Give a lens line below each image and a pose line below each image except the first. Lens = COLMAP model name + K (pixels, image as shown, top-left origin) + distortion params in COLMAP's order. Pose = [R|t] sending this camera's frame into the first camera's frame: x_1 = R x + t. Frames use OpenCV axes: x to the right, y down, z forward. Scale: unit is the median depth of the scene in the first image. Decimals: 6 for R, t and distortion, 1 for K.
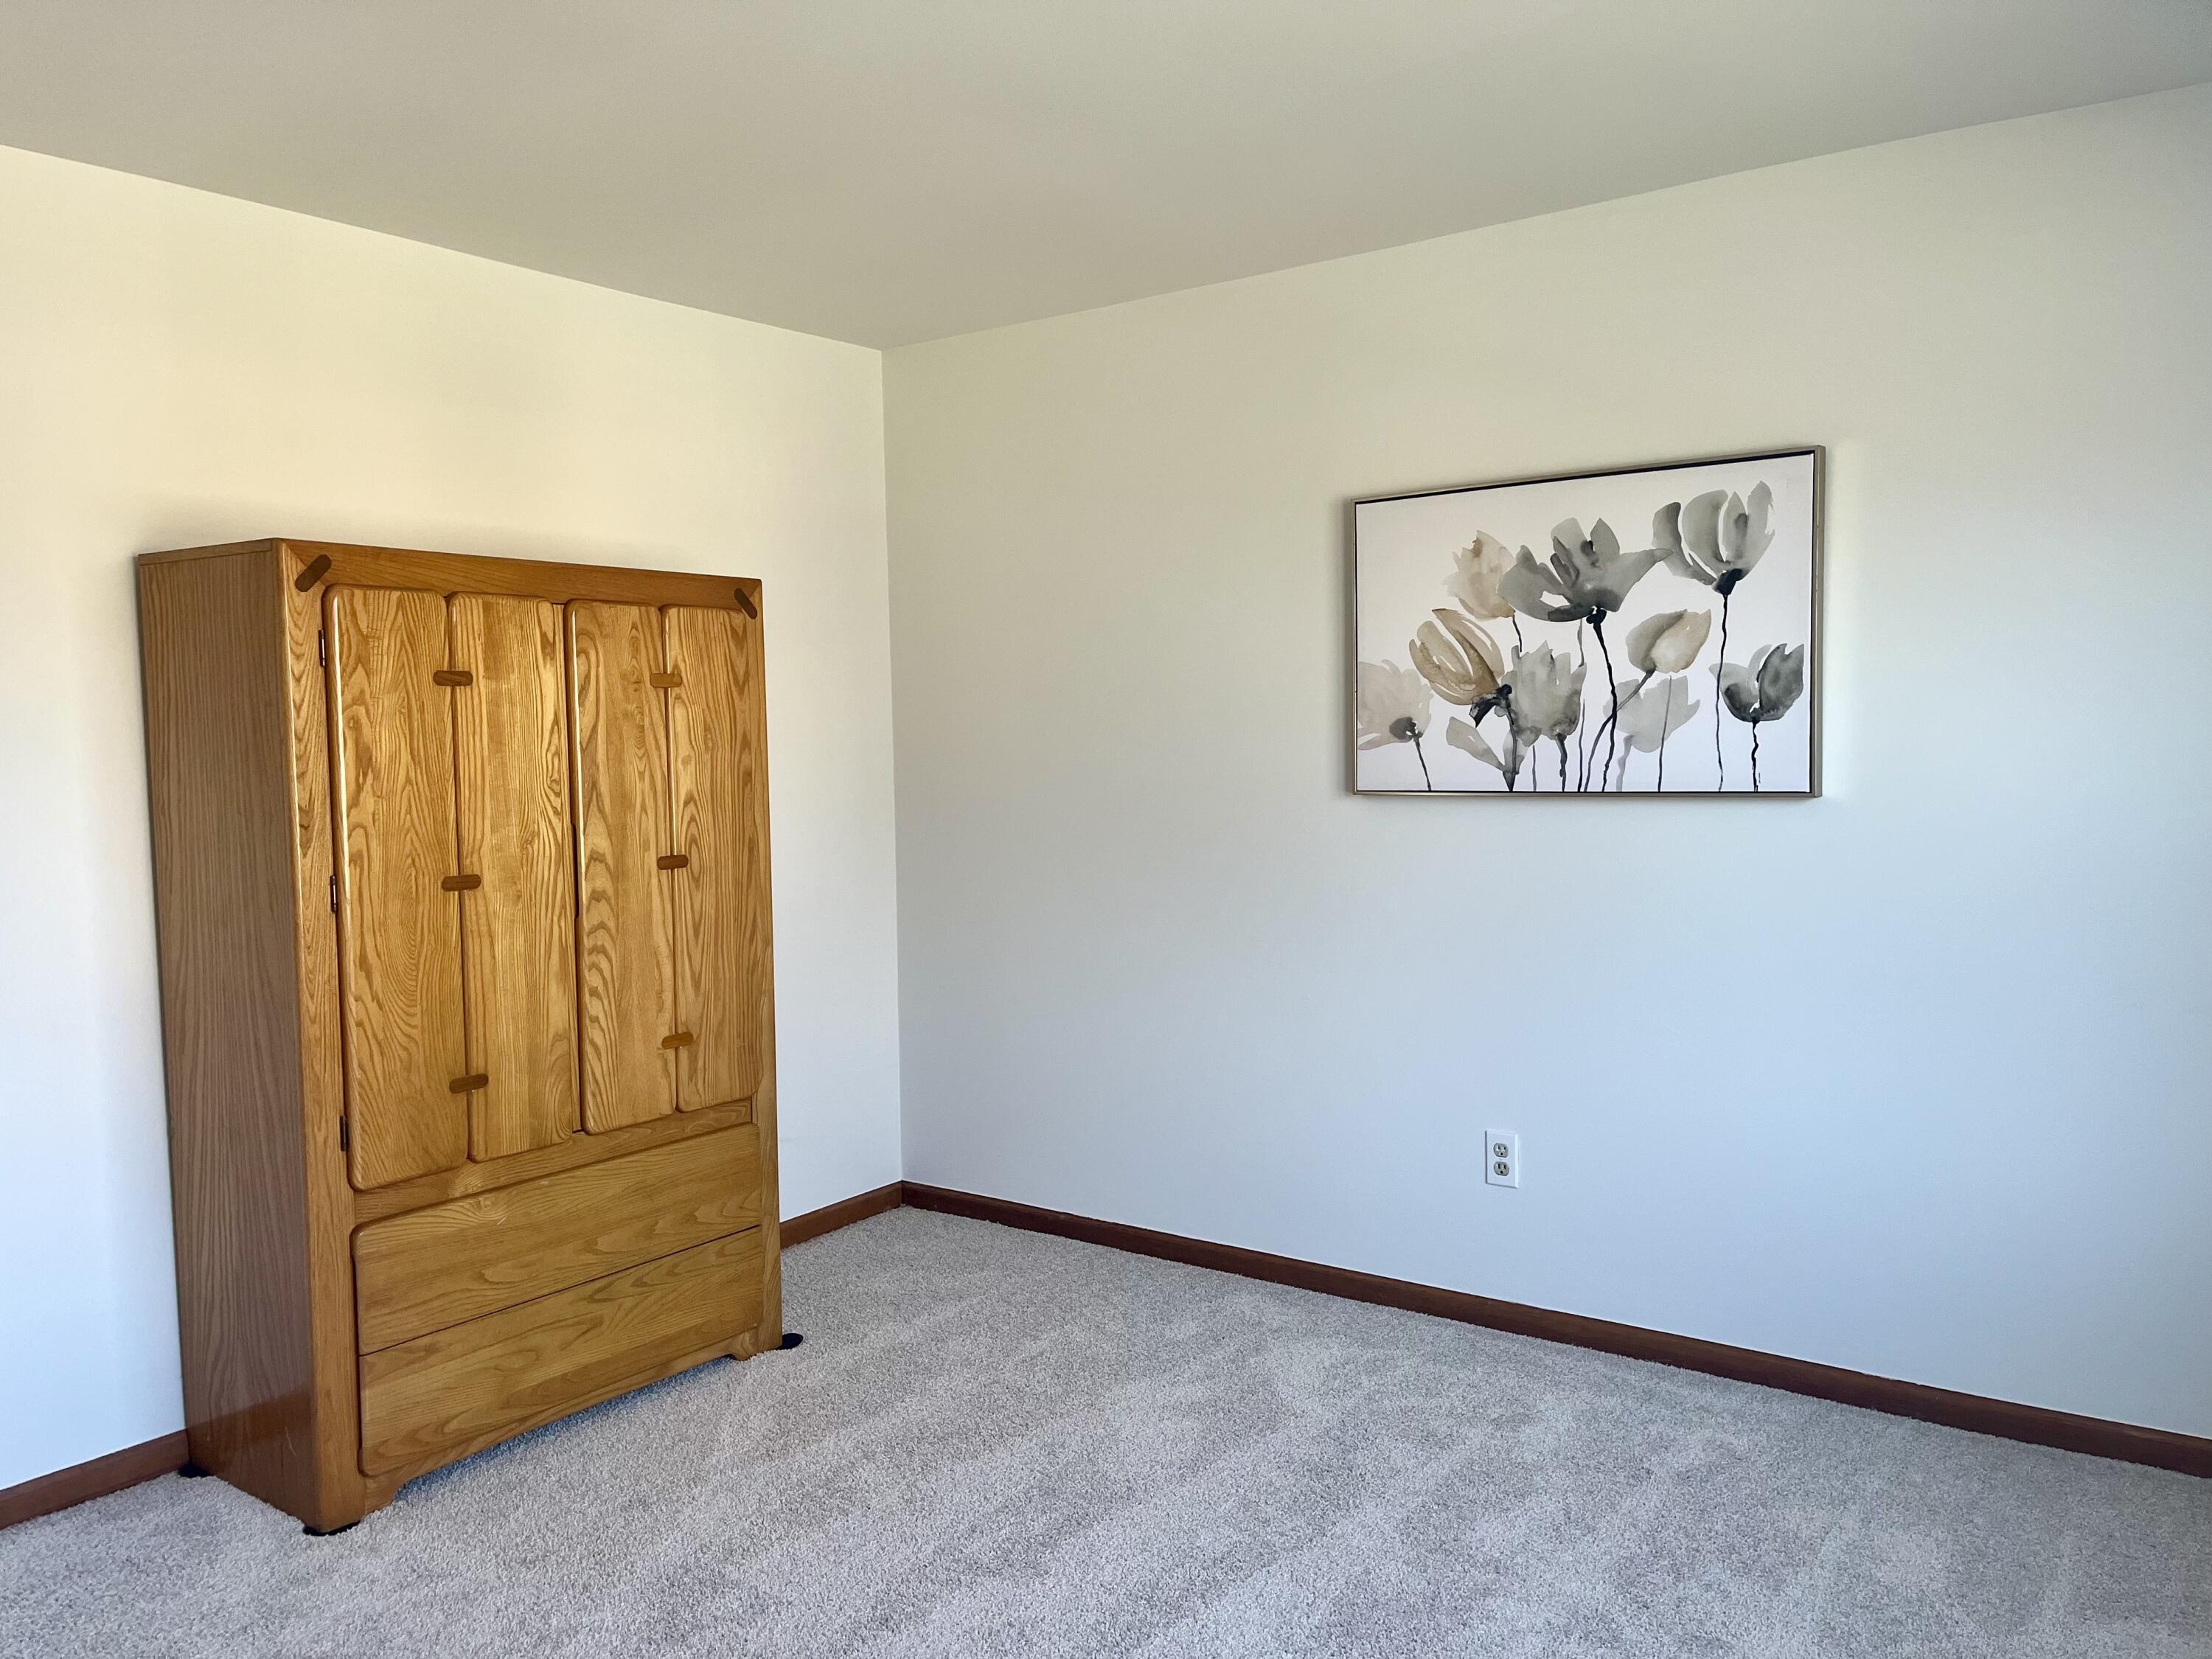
lens RADIAL K [[1675.9, 0, 1105.3], [0, 1675.9, 828.1], [0, 0, 1]] dist [0.041549, -0.039053]
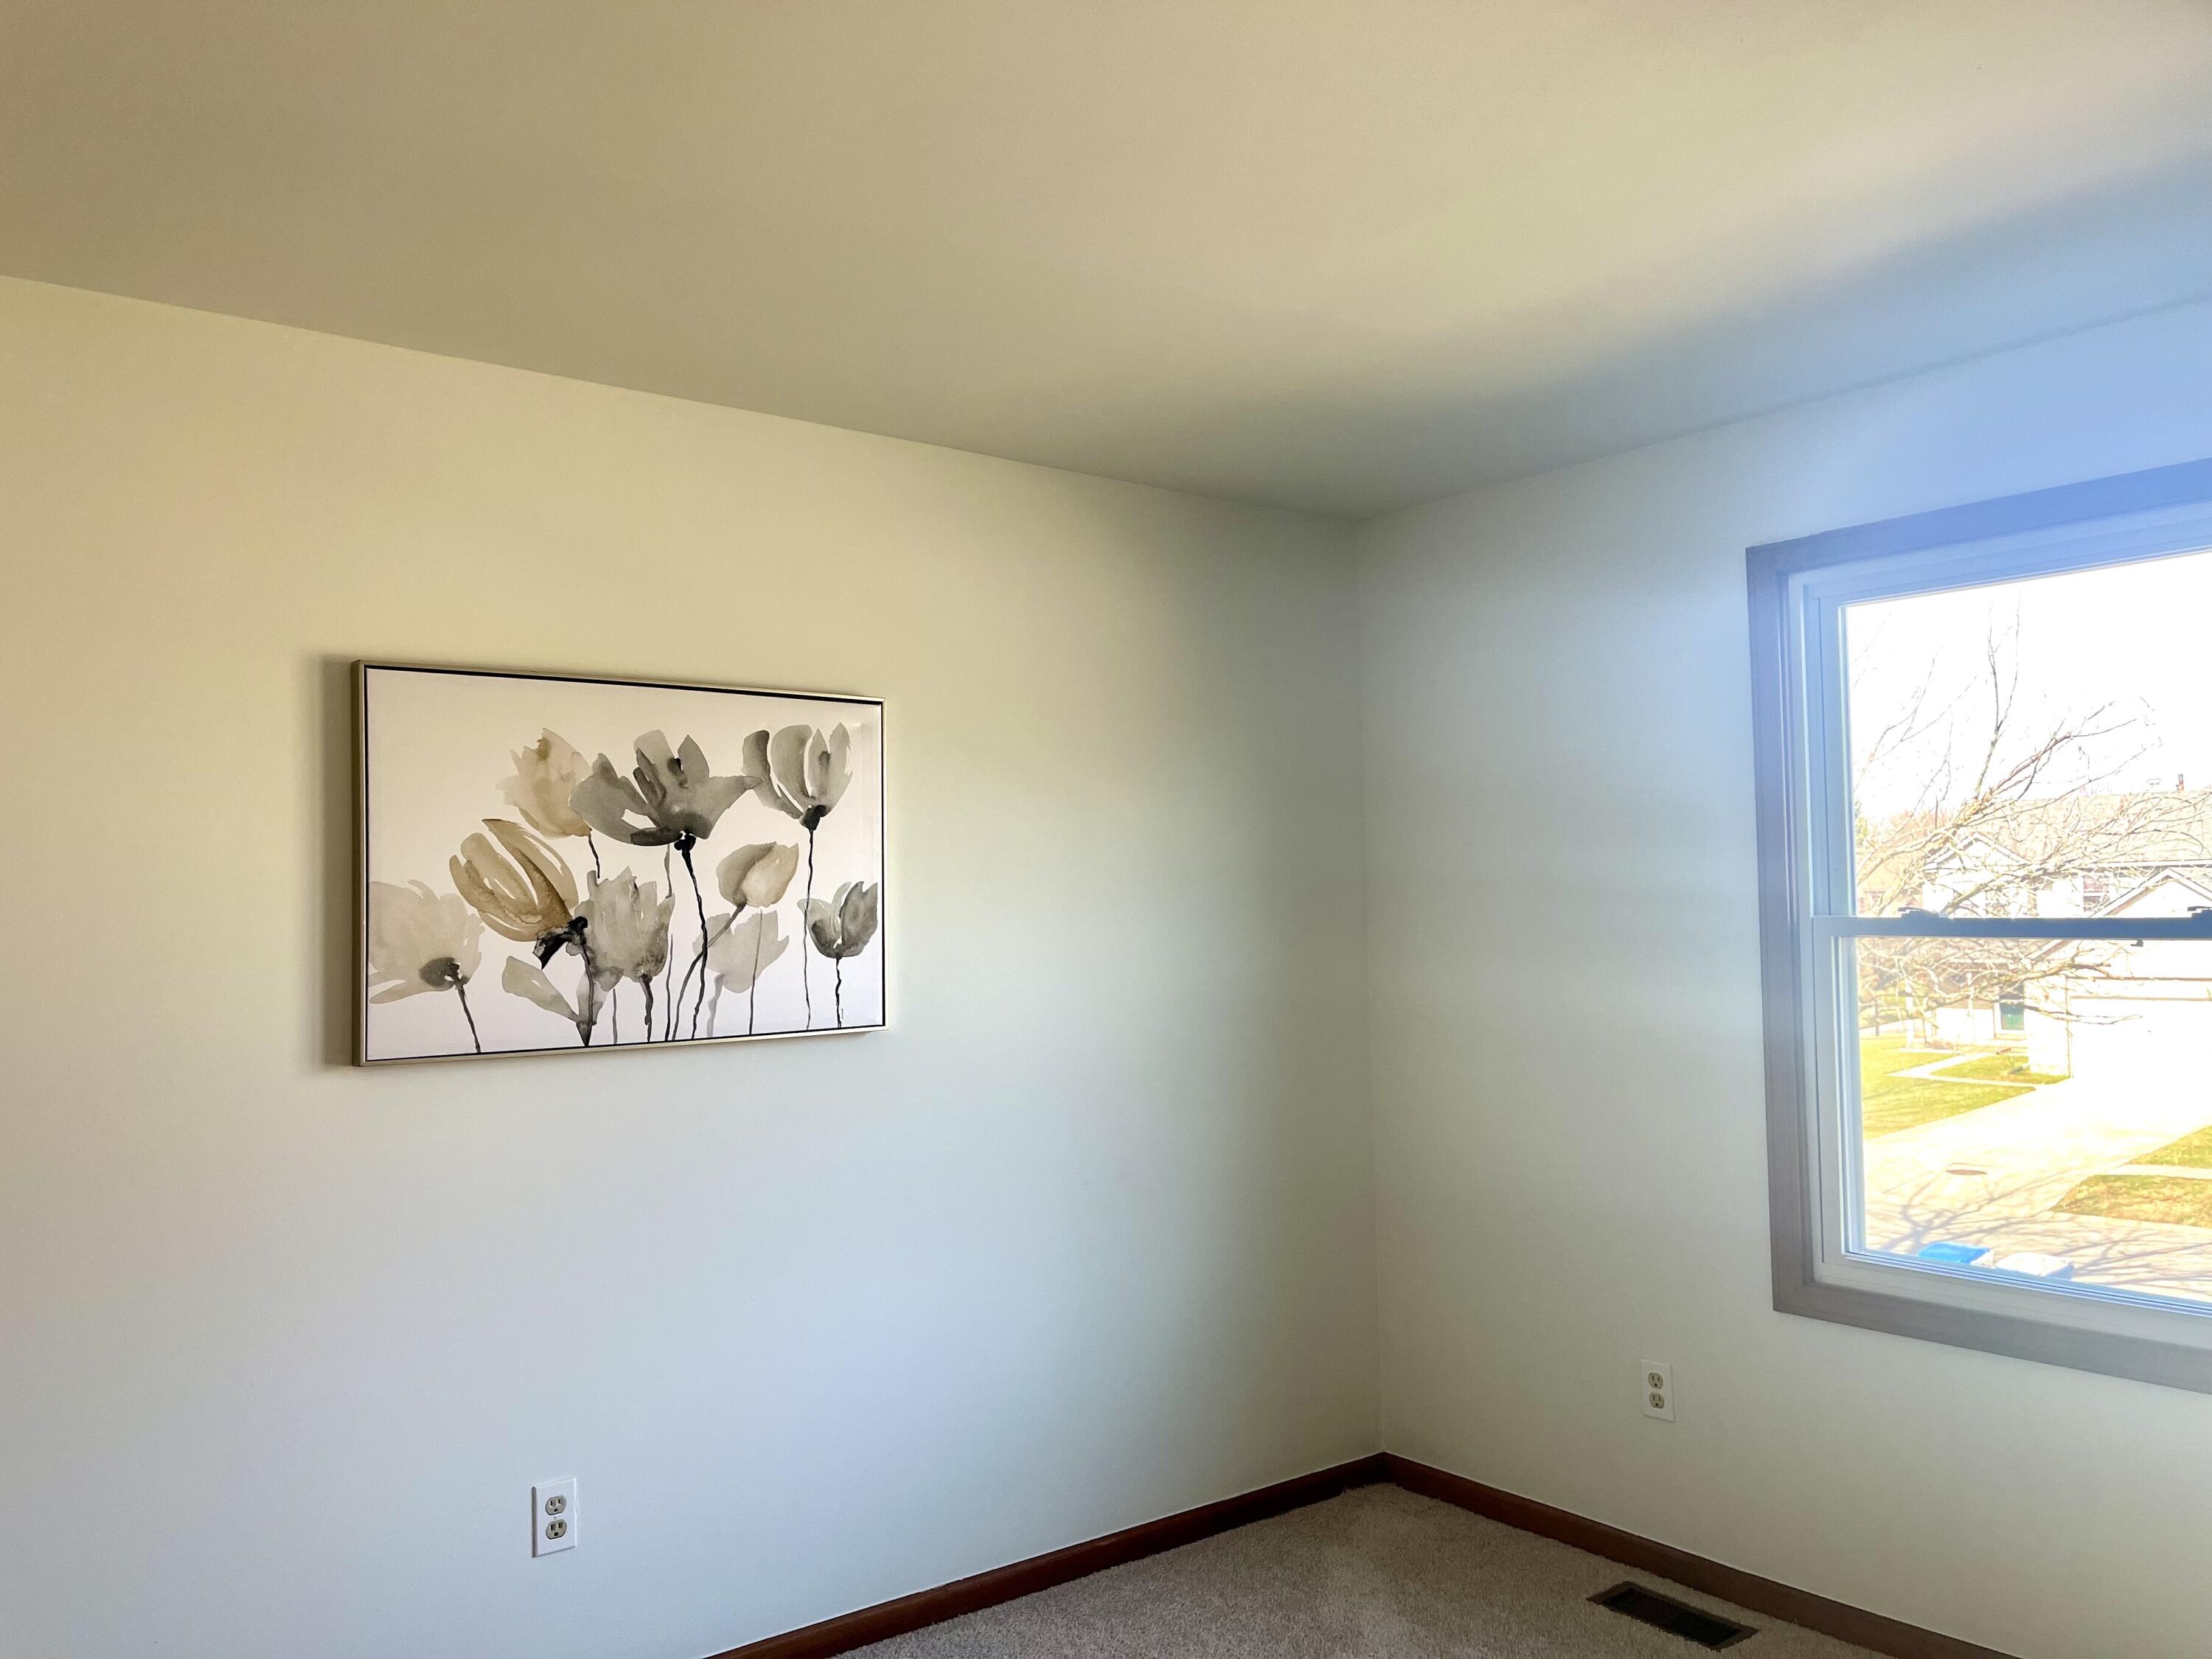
lens RADIAL K [[1675.9, 0, 1106.3], [0, 1675.9, 831.8], [0, 0, 1]] dist [0.041549, -0.039053]
pose [[0.279281, 0.063779, 0.958089, -0.497542], [0.072408, 0.993552, -0.087247, -0.036642], [-0.957475, 0.093740, 0.272862, 0.533576]]
